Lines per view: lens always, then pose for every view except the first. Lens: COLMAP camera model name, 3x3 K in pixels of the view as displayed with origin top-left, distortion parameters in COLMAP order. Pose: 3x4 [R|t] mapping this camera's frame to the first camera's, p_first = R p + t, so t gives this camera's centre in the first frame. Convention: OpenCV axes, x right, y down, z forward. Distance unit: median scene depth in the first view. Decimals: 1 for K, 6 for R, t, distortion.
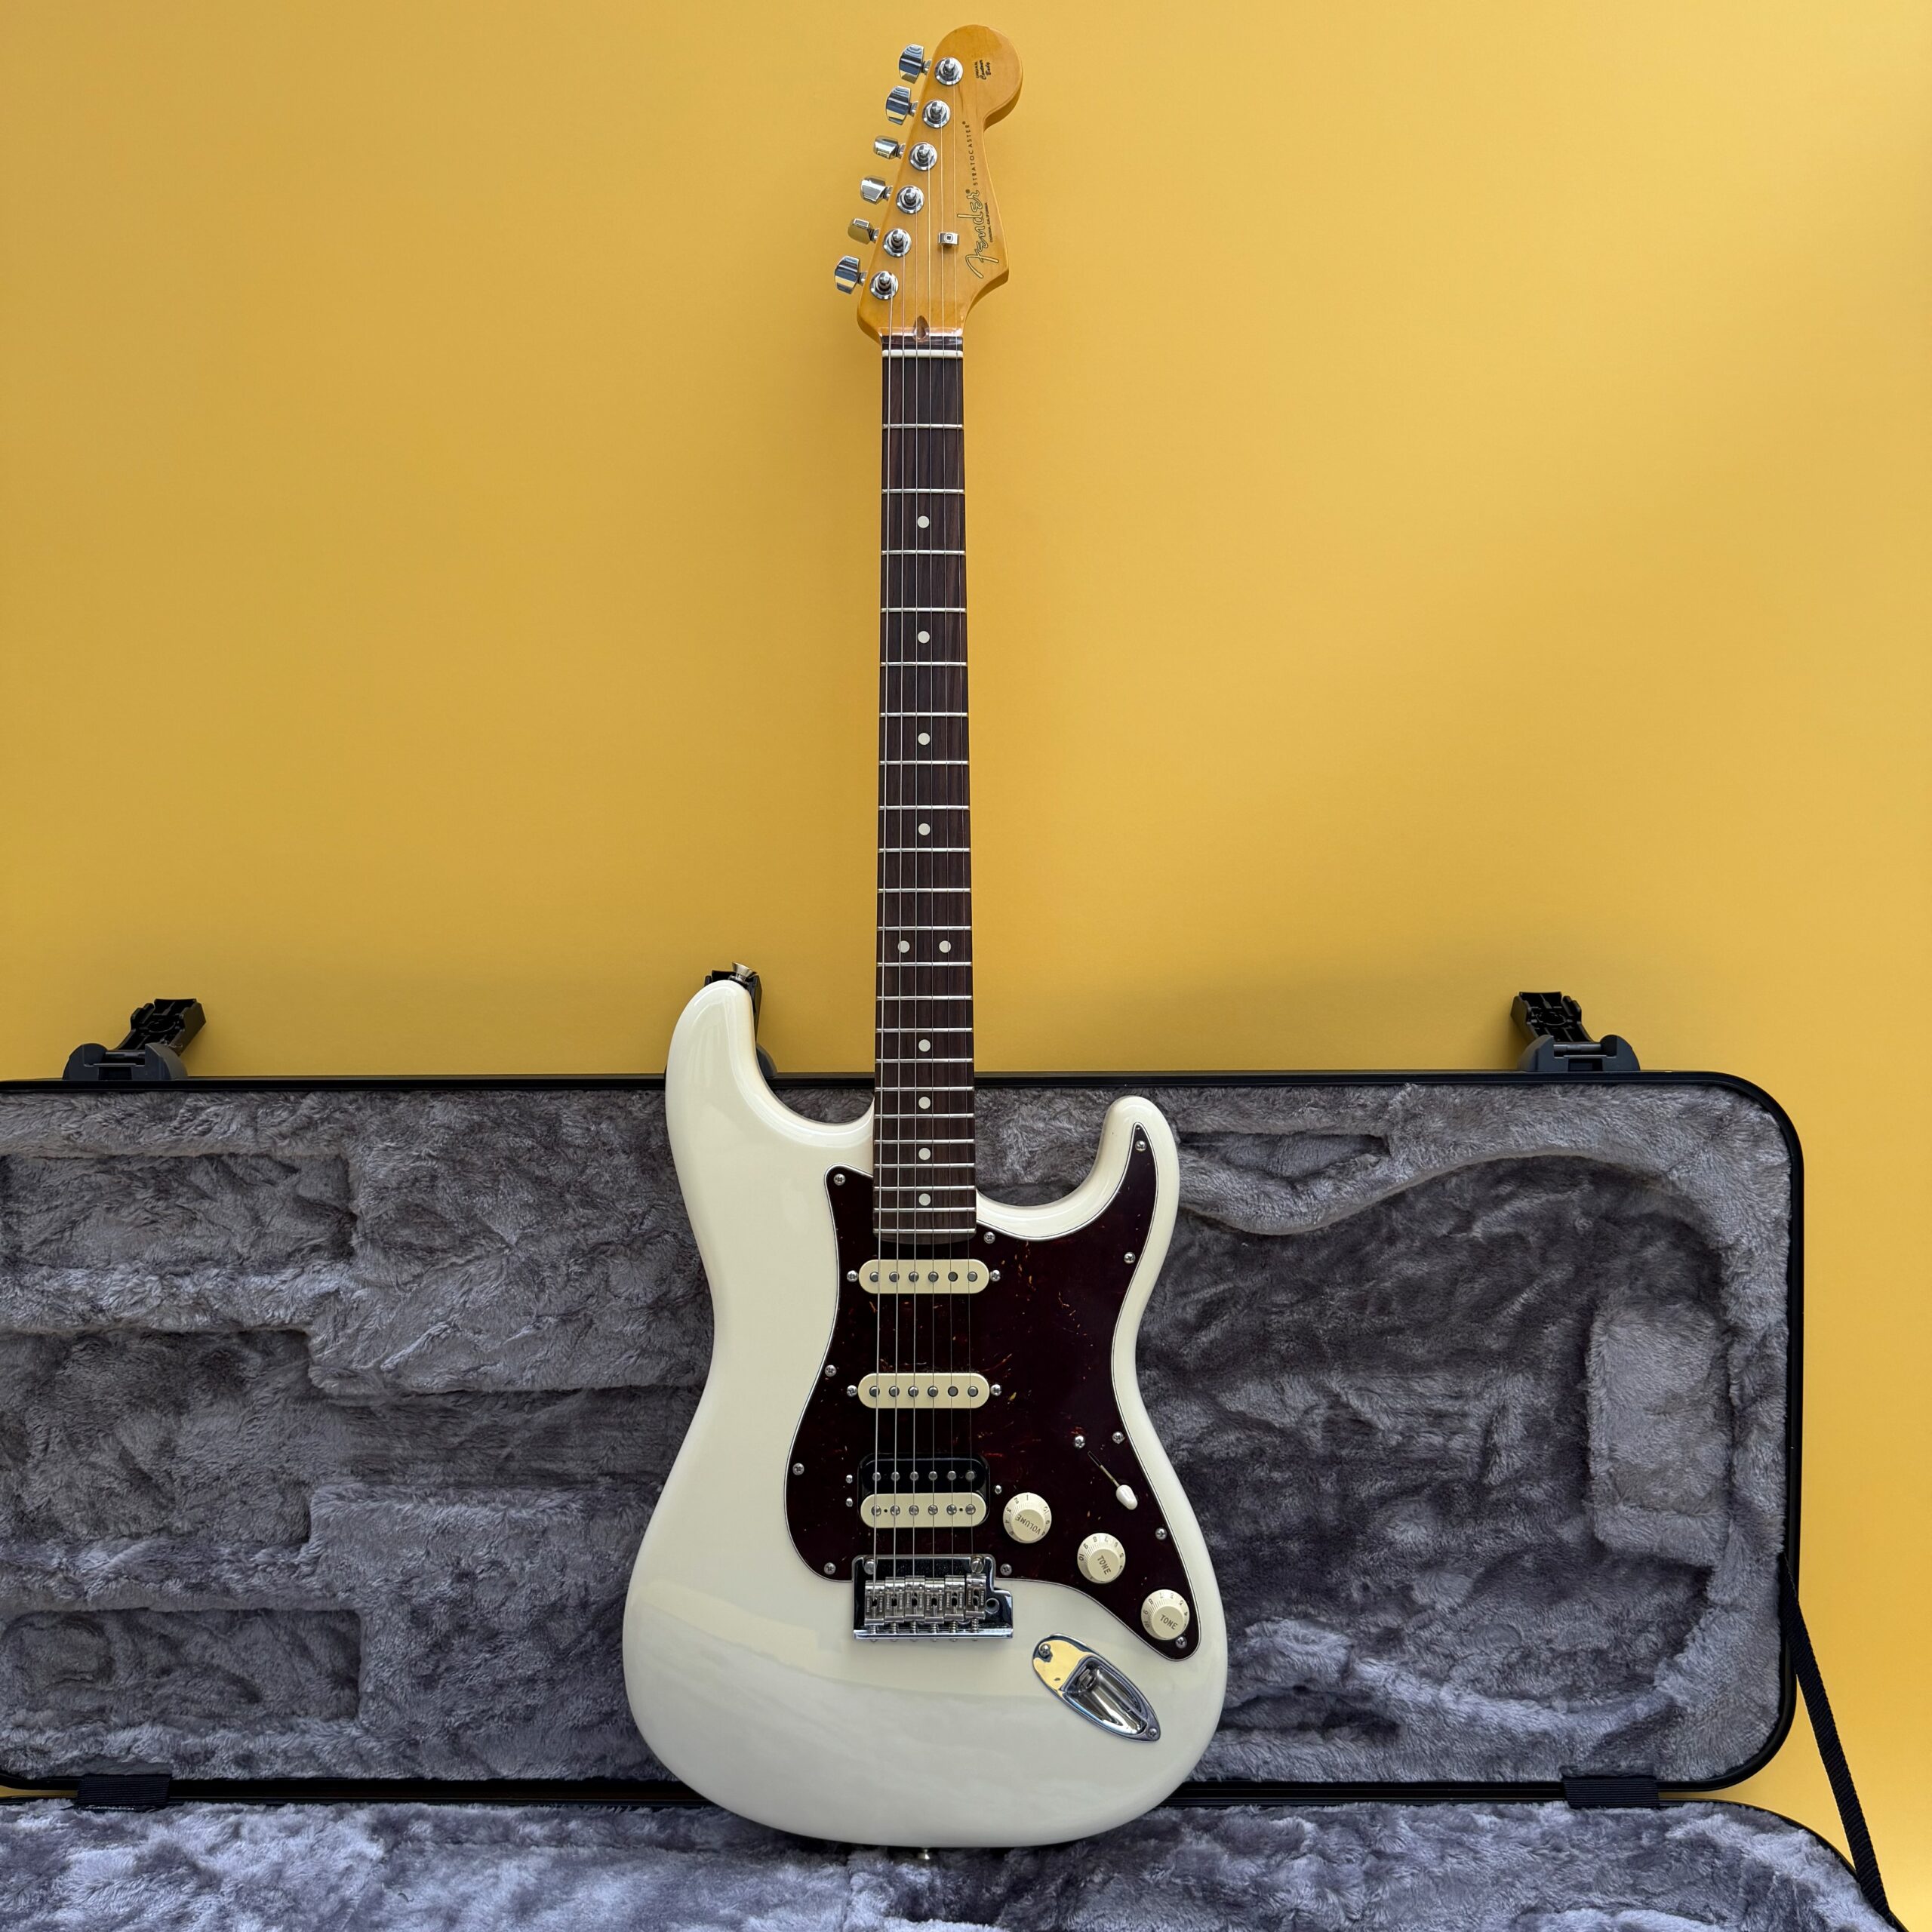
lens RADIAL K [[1789.9, 0, 969.5], [0, 1789.9, 969.9], [0, 0, 1]] dist [0.197172, -0.471171]
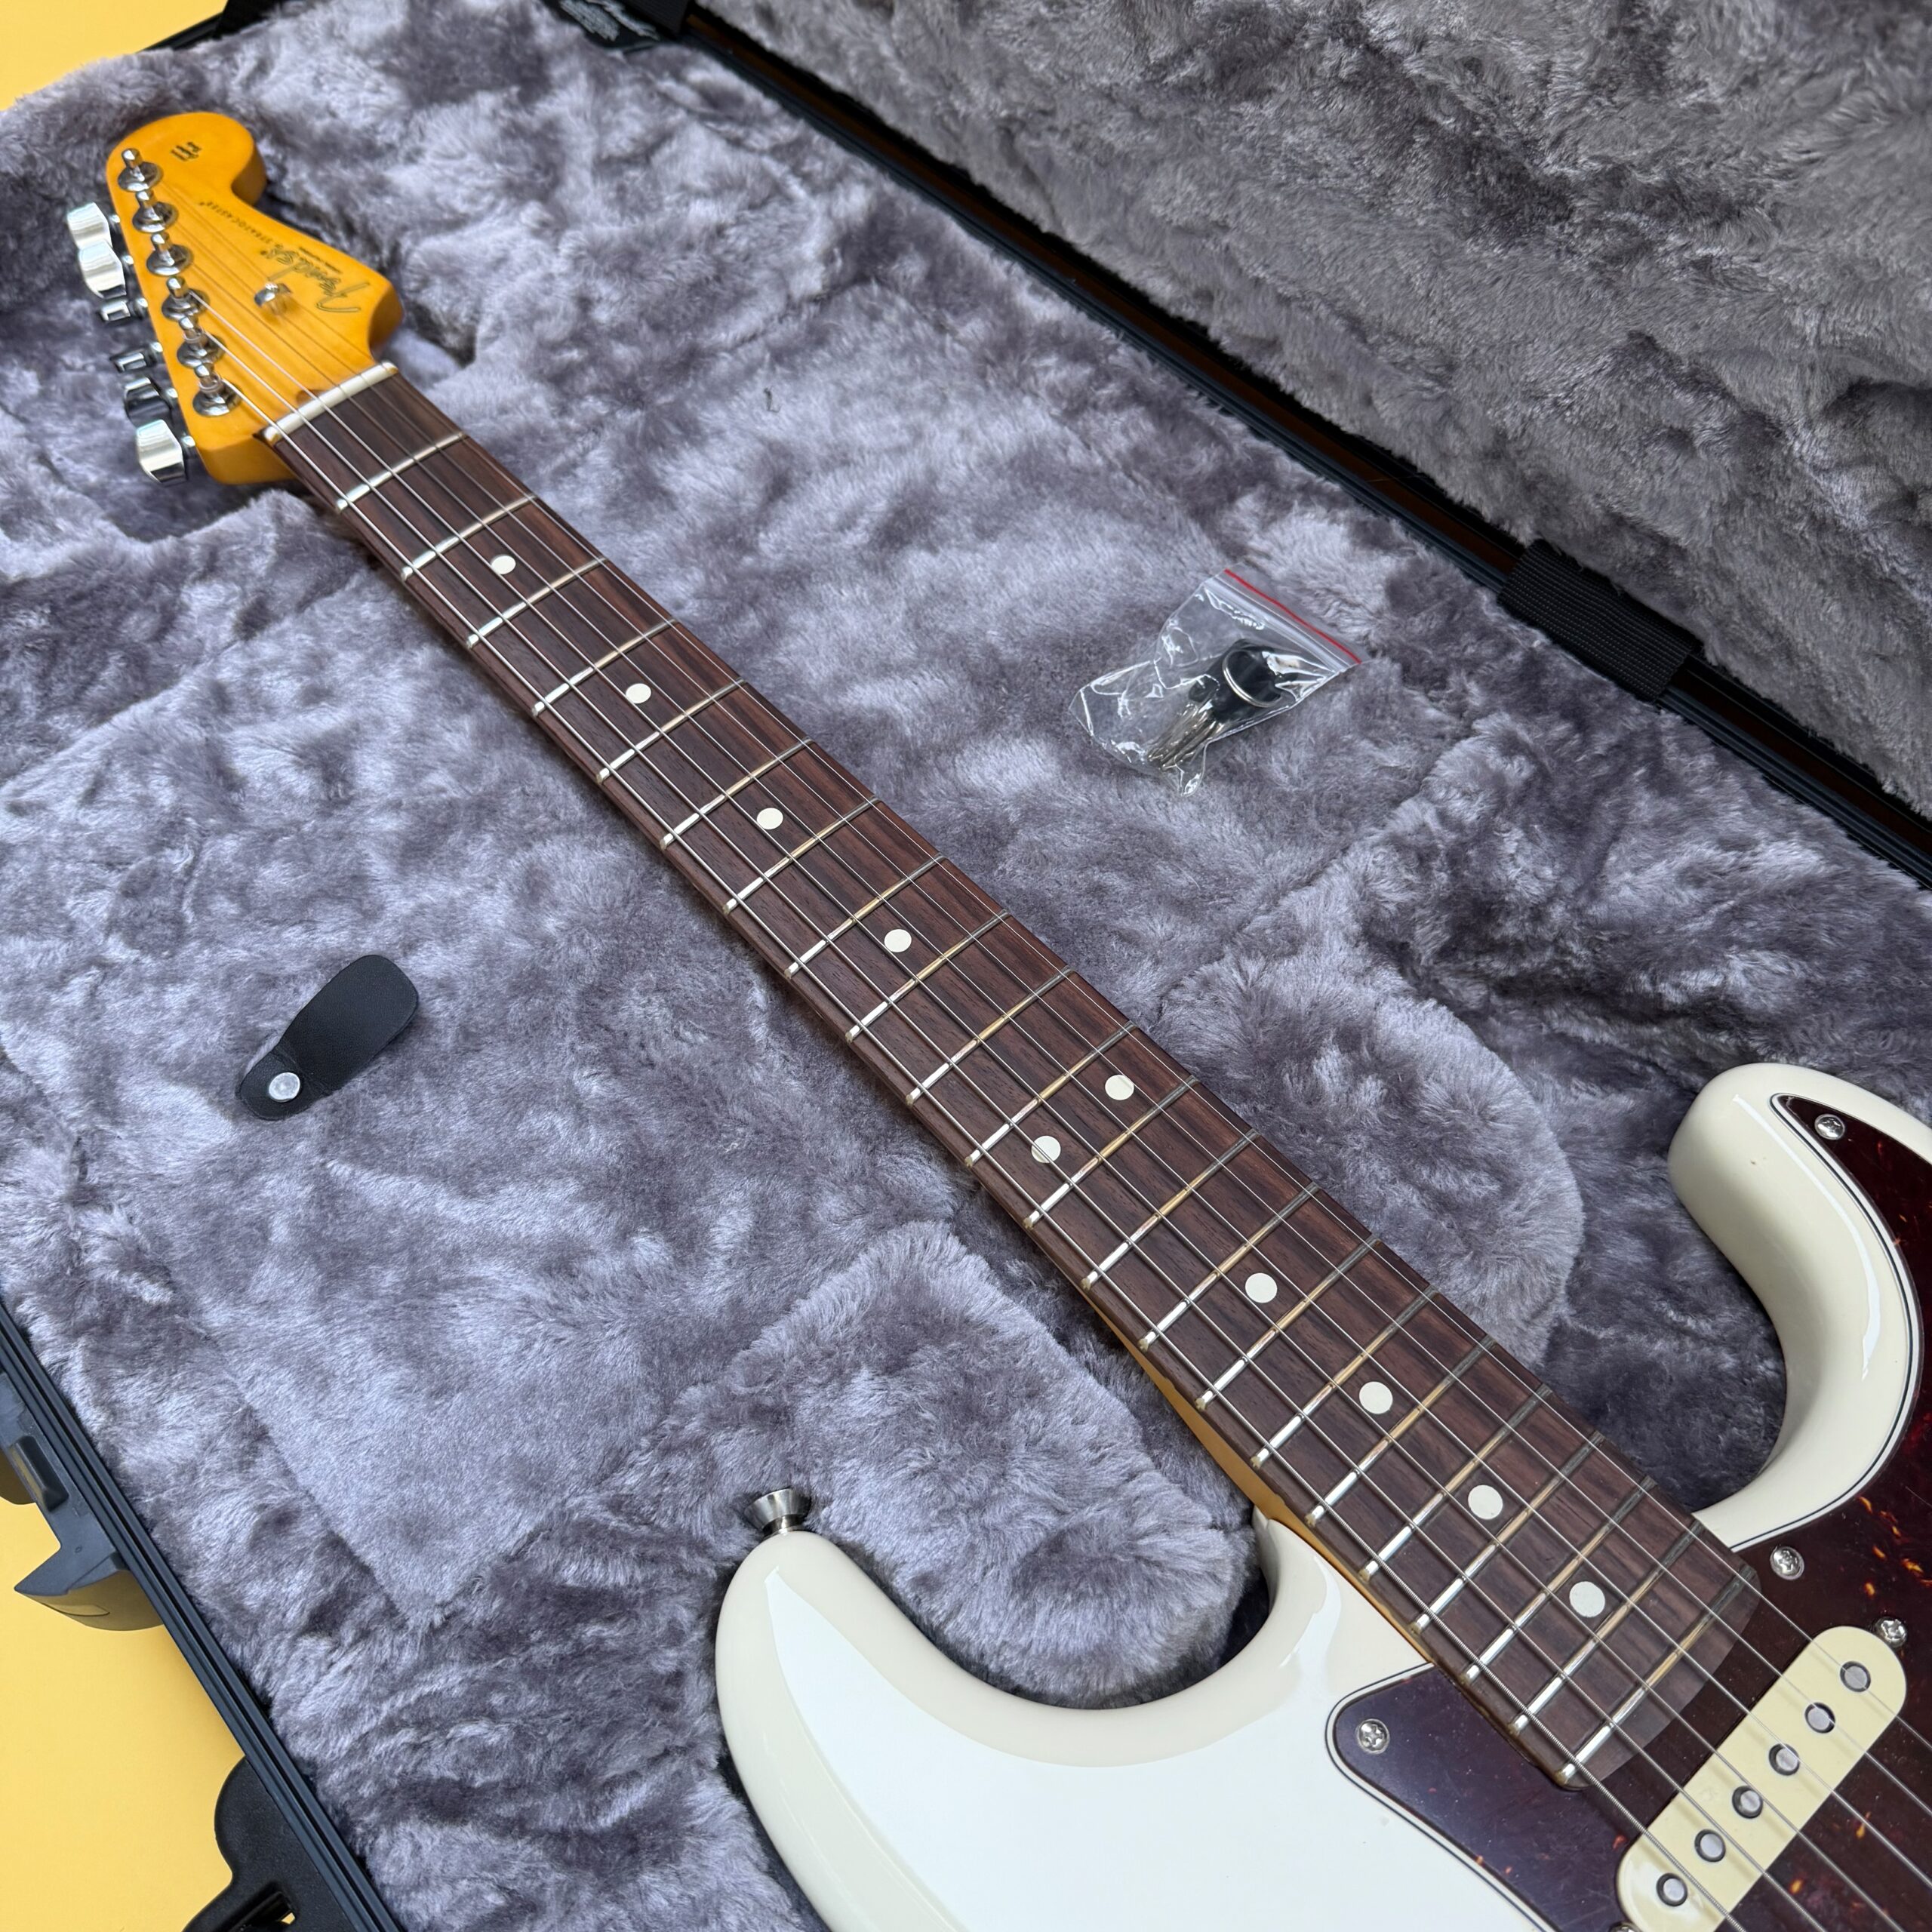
lens RADIAL K [[1904.2, 0, 958.6], [0, 1904.2, 930.4], [0, 0, 1]] dist [0.163042, -0.398367]
pose [[0.671161, 0.604076, -0.429692, 0.086602], [0.025844, 0.560219, 0.827941, 0.088947], [0.740861, -0.566787, 0.360385, 0.663777]]
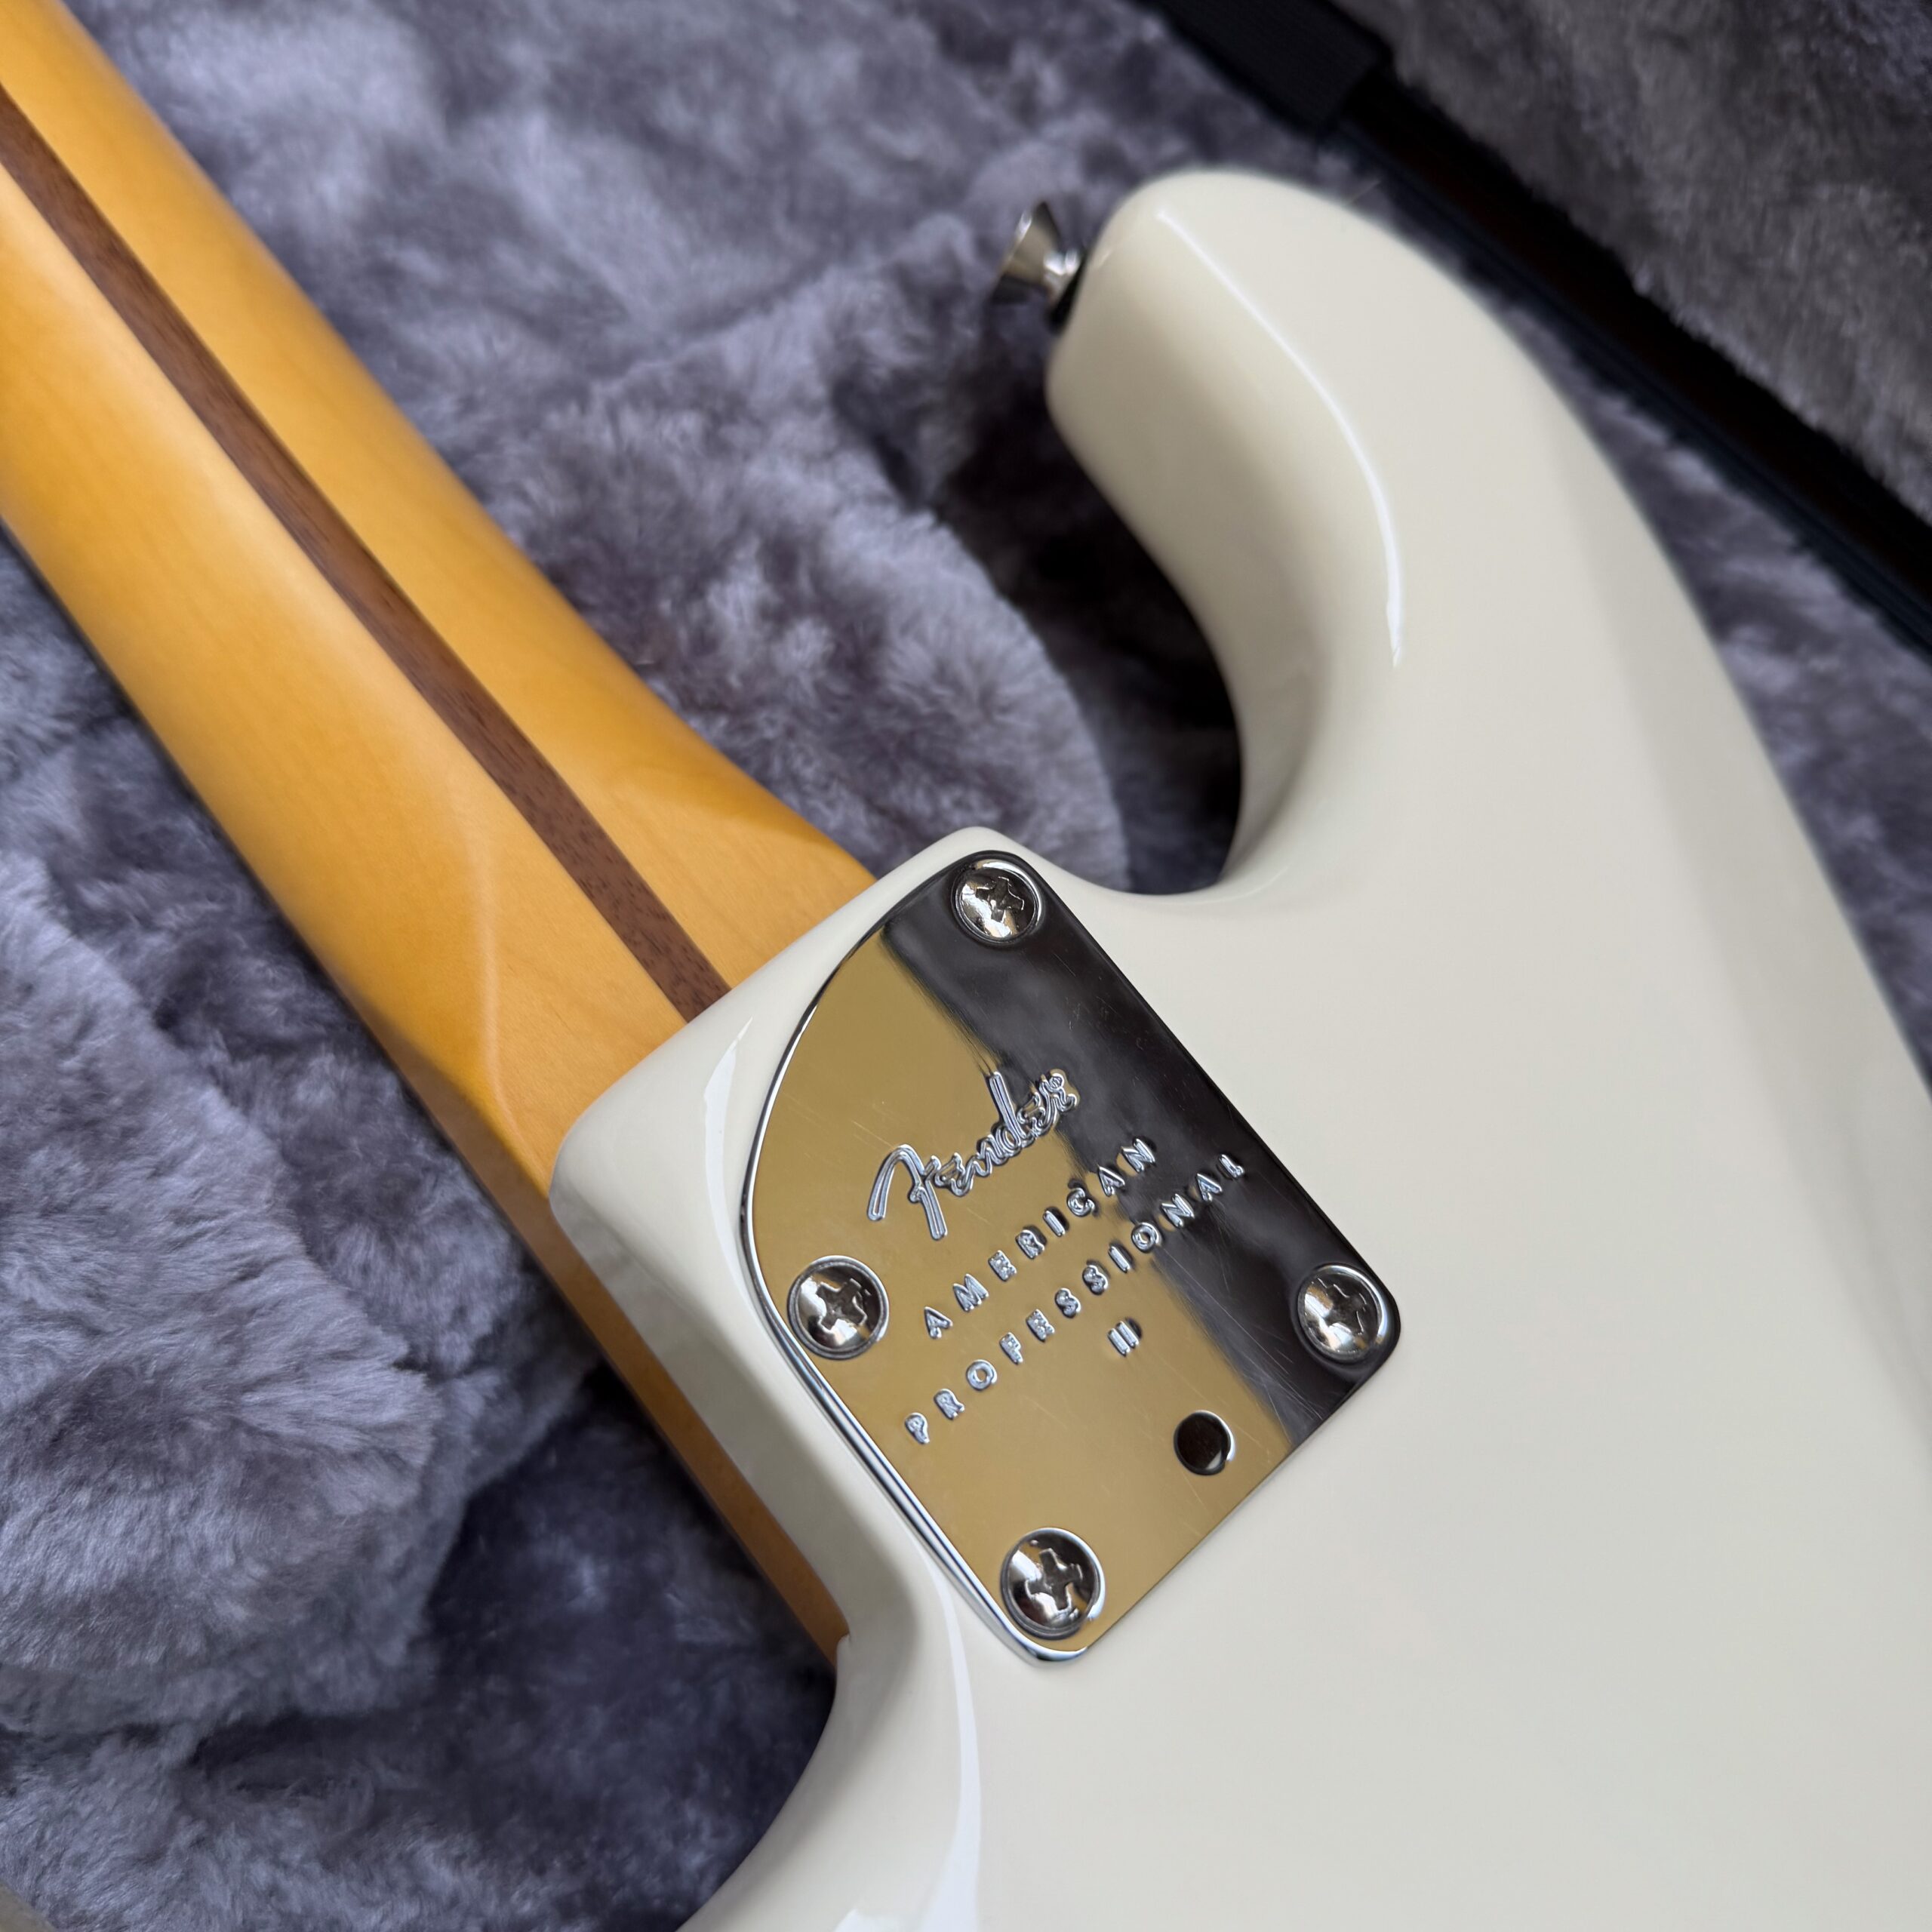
lens RADIAL K [[1931.9, 0, 967.3], [0, 1931.9, 966.4], [0, 0, 1]] dist [0.158161, -0.471717]
pose [[0.685720, 0.697622, -0.207633, 0.081326], [-0.217400, 0.468543, 0.856274, 0.265361], [0.694640, -0.542025, 0.472952, 0.738840]]
